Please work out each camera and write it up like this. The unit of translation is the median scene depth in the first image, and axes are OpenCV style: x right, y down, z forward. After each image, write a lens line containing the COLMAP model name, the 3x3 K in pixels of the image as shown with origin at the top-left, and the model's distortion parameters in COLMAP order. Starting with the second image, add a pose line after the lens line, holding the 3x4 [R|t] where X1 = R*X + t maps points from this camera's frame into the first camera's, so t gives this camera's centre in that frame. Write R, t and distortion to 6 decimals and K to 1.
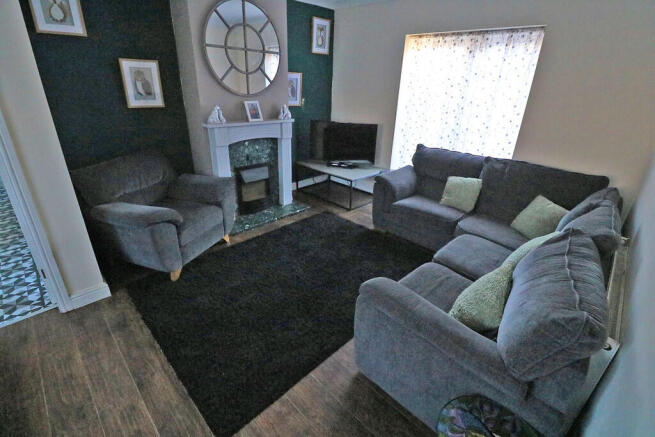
lens RADIAL K [[302.9, 0, 328.5], [0, 302.9, 211.6], [0, 0, 1]] dist [0.001442, -0.013000]
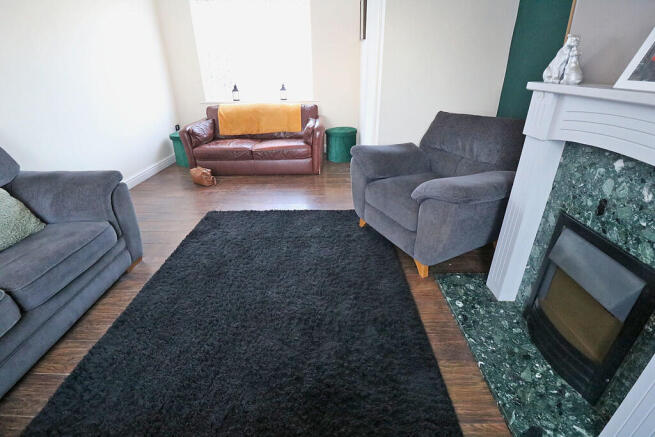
lens RADIAL K [[302.9, 0, 328.5], [0, 302.9, 211.6], [0, 0, 1]] dist [0.001442, -0.013000]
pose [[-0.715451, 0.273755, -0.642797, 0.152018], [-0.291934, 0.718735, 0.631027, -0.306529], [0.634748, 0.639123, -0.434301, 1.006486]]
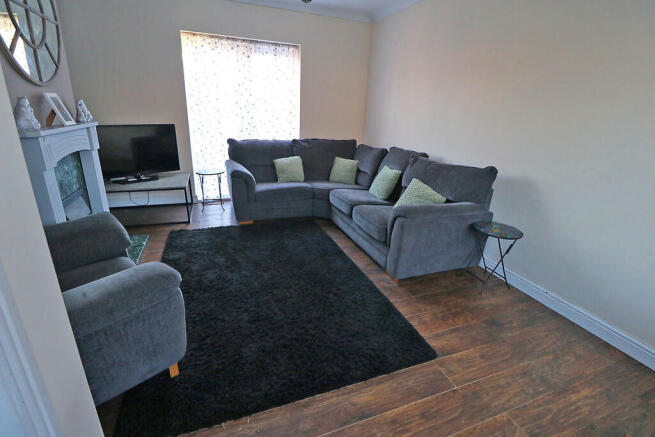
lens RADIAL K [[302.9, 0, 328.5], [0, 302.9, 211.6], [0, 0, 1]] dist [0.001442, -0.013000]
pose [[0.411877, -0.306708, 0.858072, -0.608141], [0.329793, 0.927992, 0.173399, -0.063423], [-0.849467, 0.211567, 0.483368, 0.281309]]
